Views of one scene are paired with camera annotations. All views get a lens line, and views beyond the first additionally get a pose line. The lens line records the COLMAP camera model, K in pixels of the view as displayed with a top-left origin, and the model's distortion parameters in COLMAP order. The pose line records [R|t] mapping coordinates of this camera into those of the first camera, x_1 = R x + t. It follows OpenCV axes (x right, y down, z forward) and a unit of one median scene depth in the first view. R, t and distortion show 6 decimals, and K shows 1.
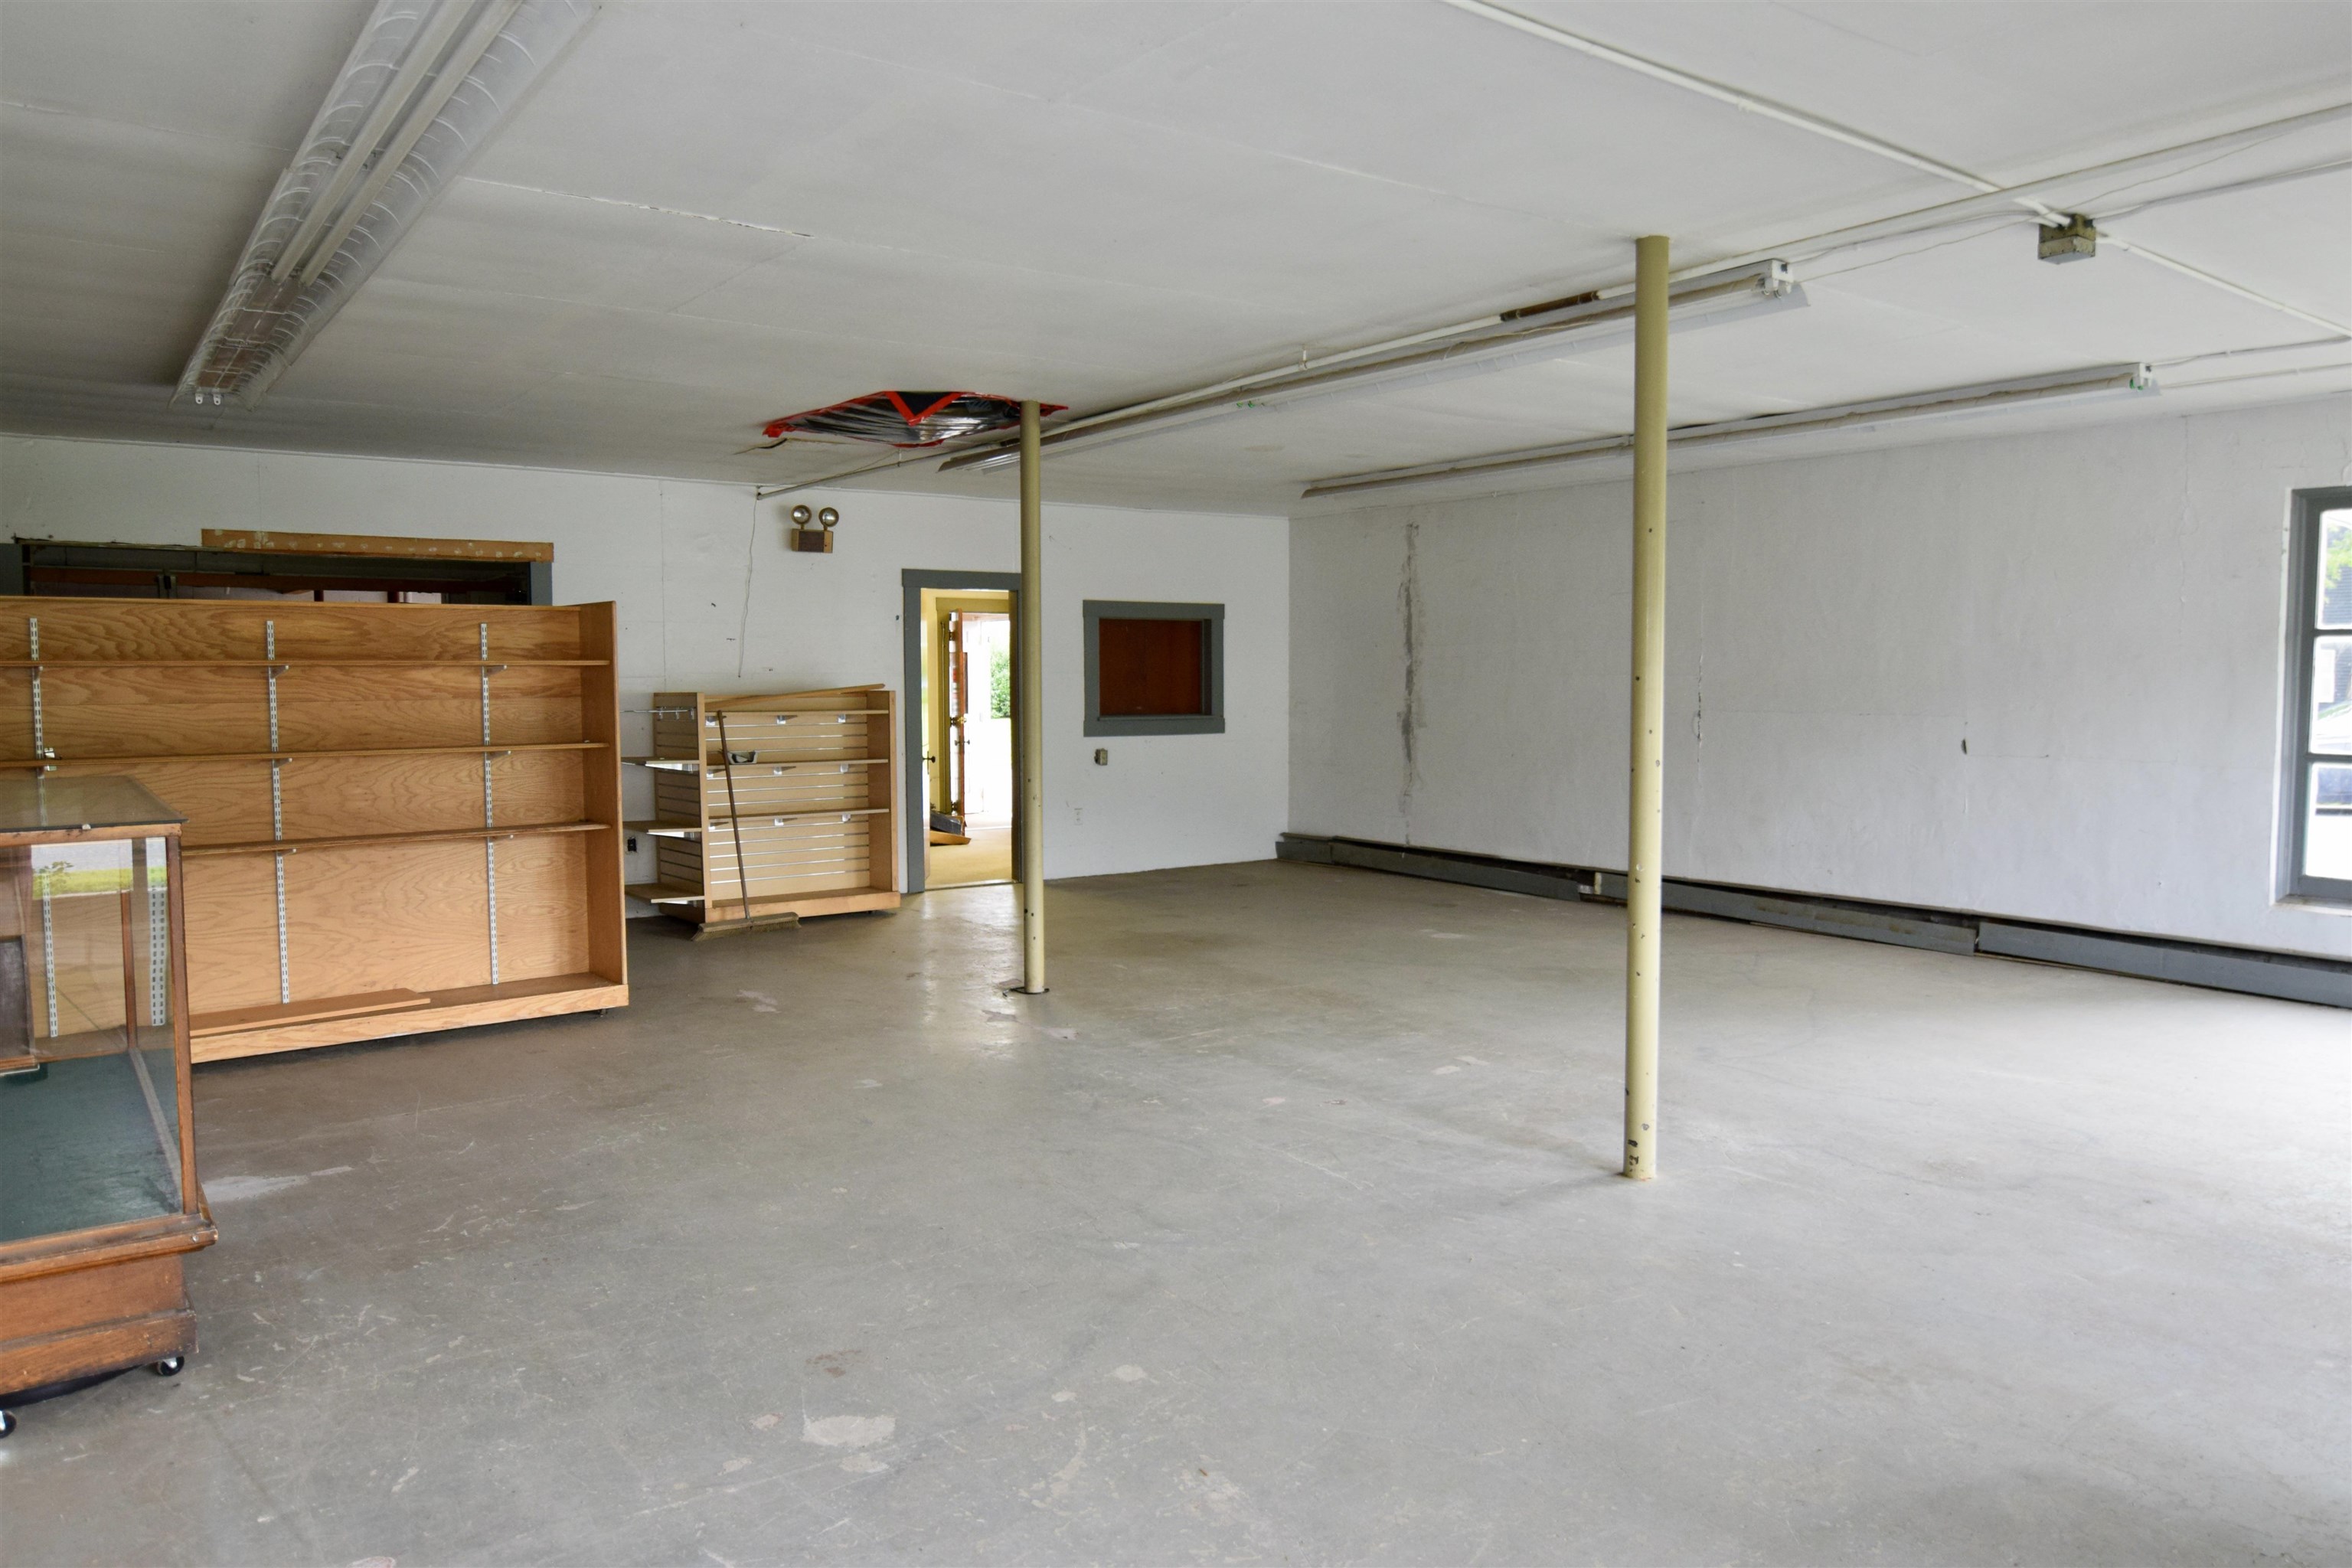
lens RADIAL K [[1600.2, 0, 1181.2], [0, 1600.2, 784.7], [0, 0, 1]] dist [-0.031031, 0.002669]
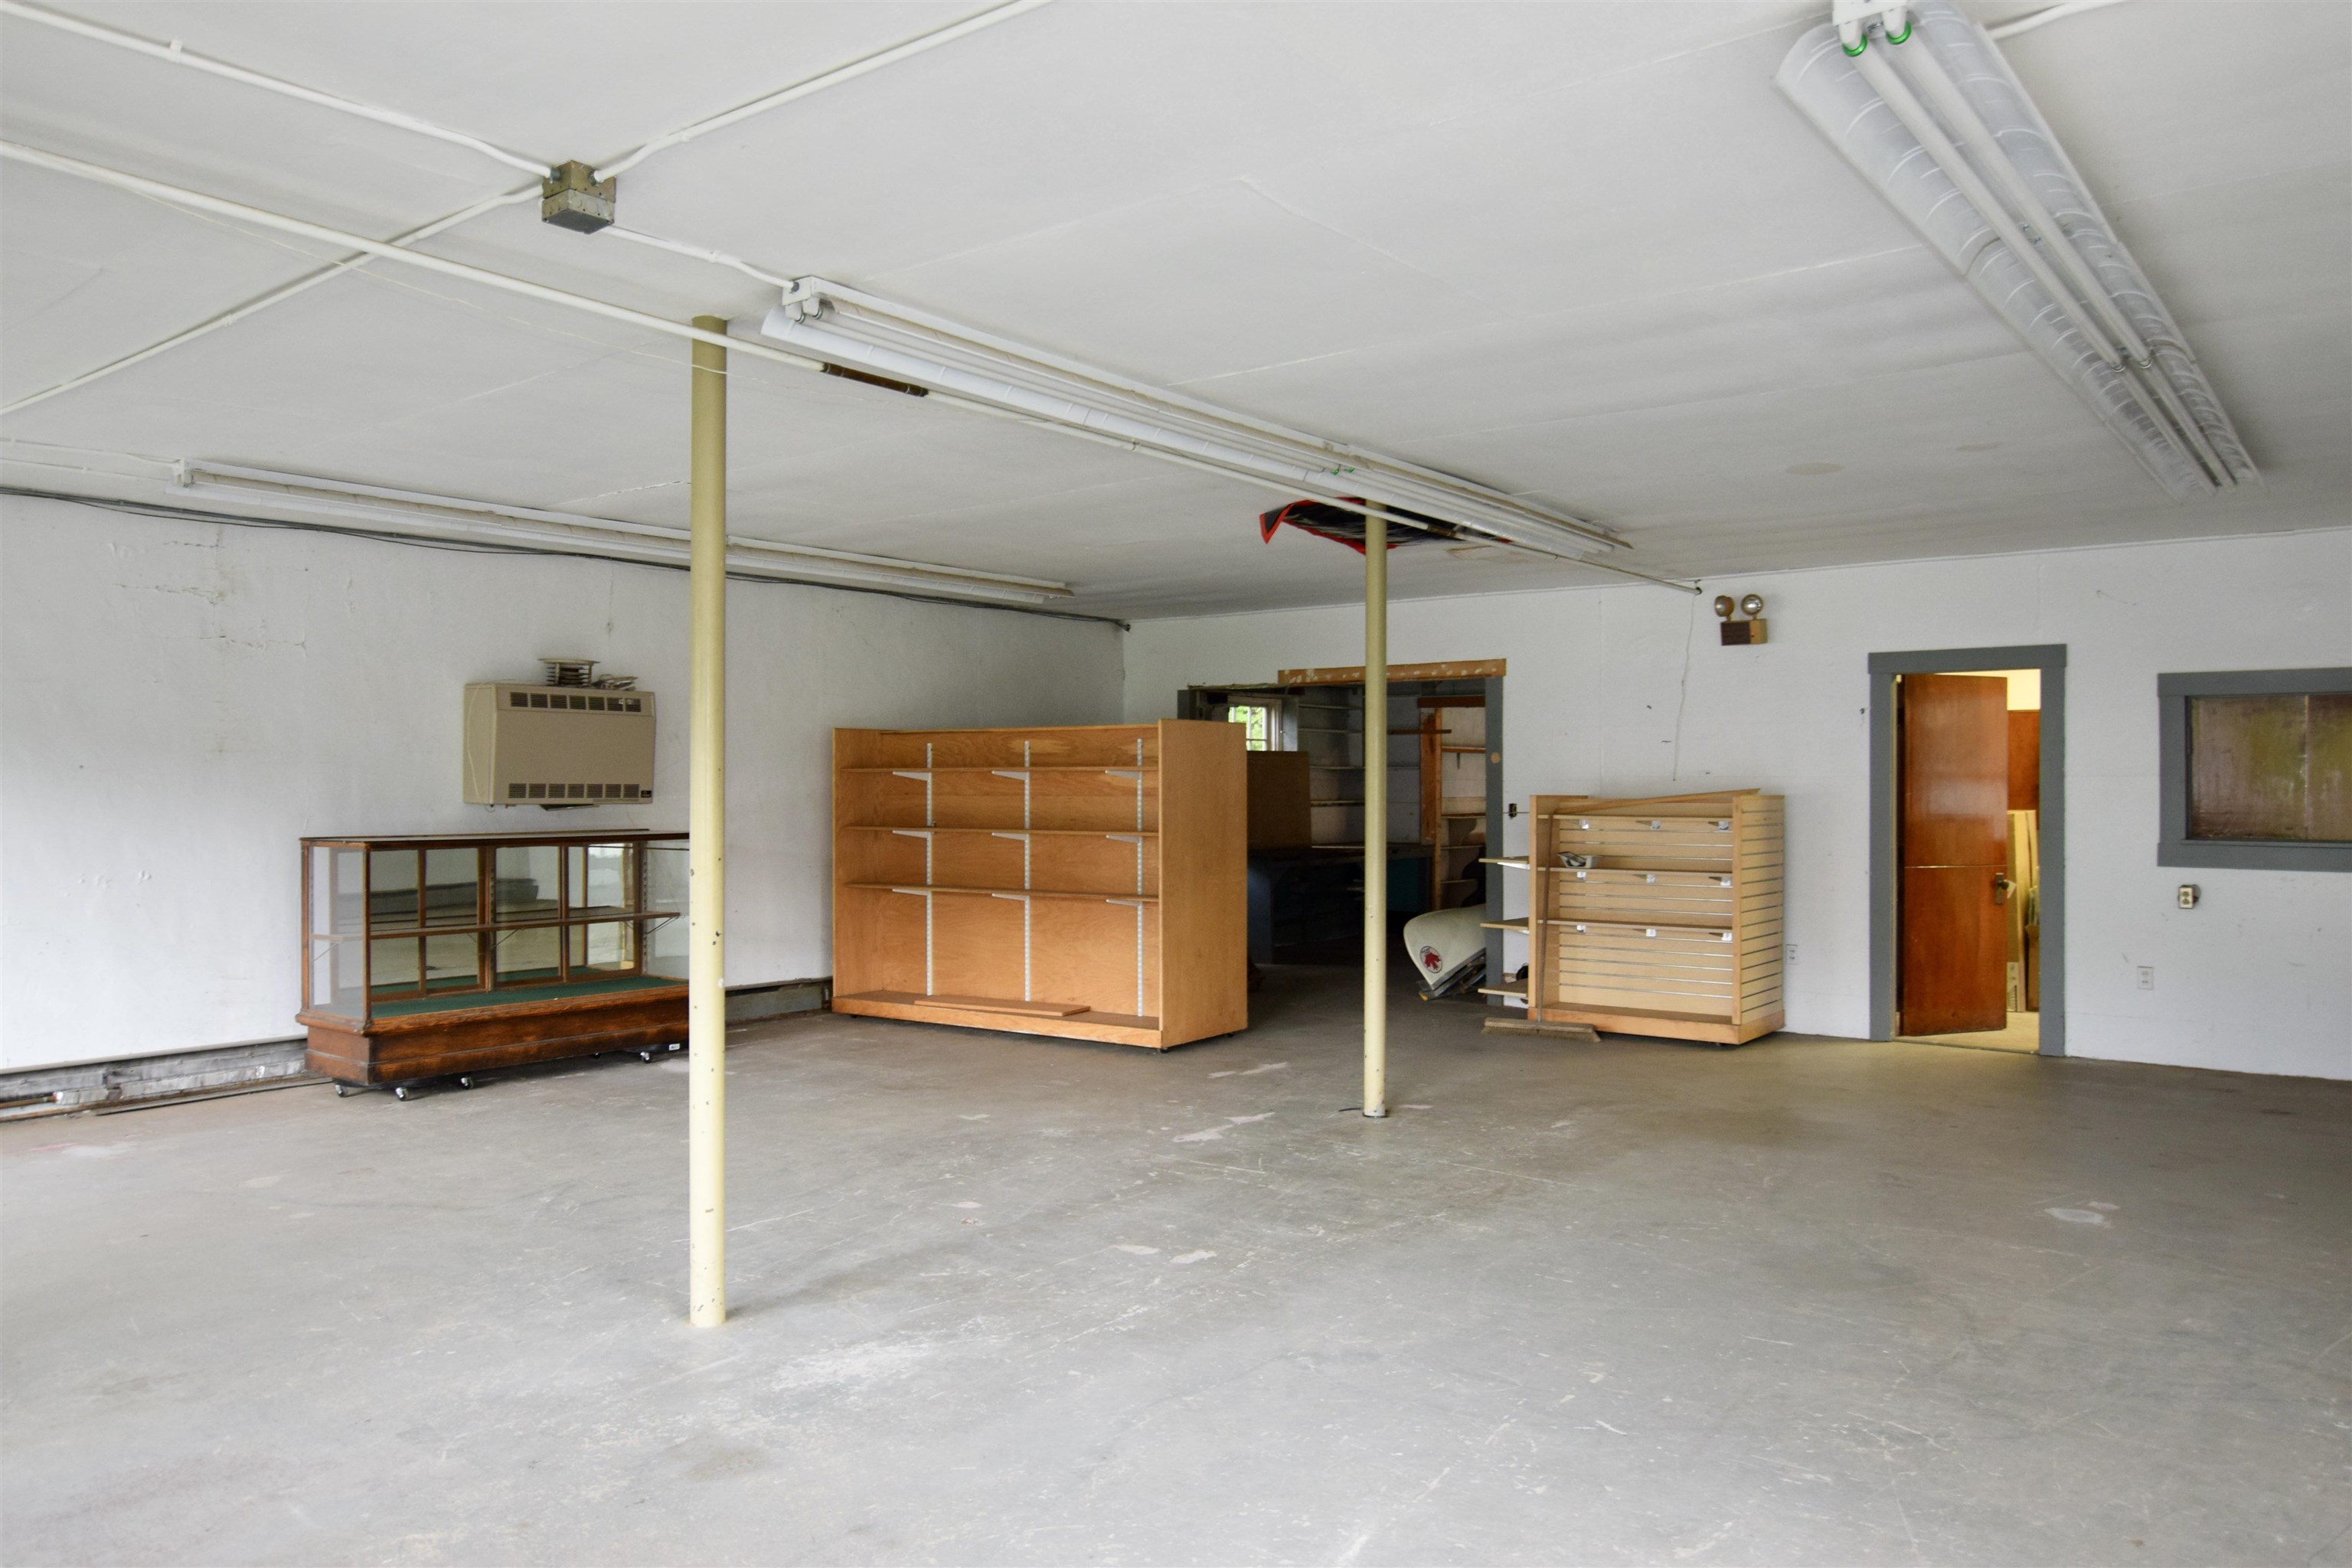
lens RADIAL K [[1600.2, 0, 1181.2], [0, 1600.2, 784.7], [0, 0, 1]] dist [-0.031031, 0.002669]
pose [[0.281786, 0.004047, -0.959469, 0.679410], [-0.066348, 0.997680, -0.015278, -0.036919], [0.957181, 0.067964, 0.281400, 0.537421]]
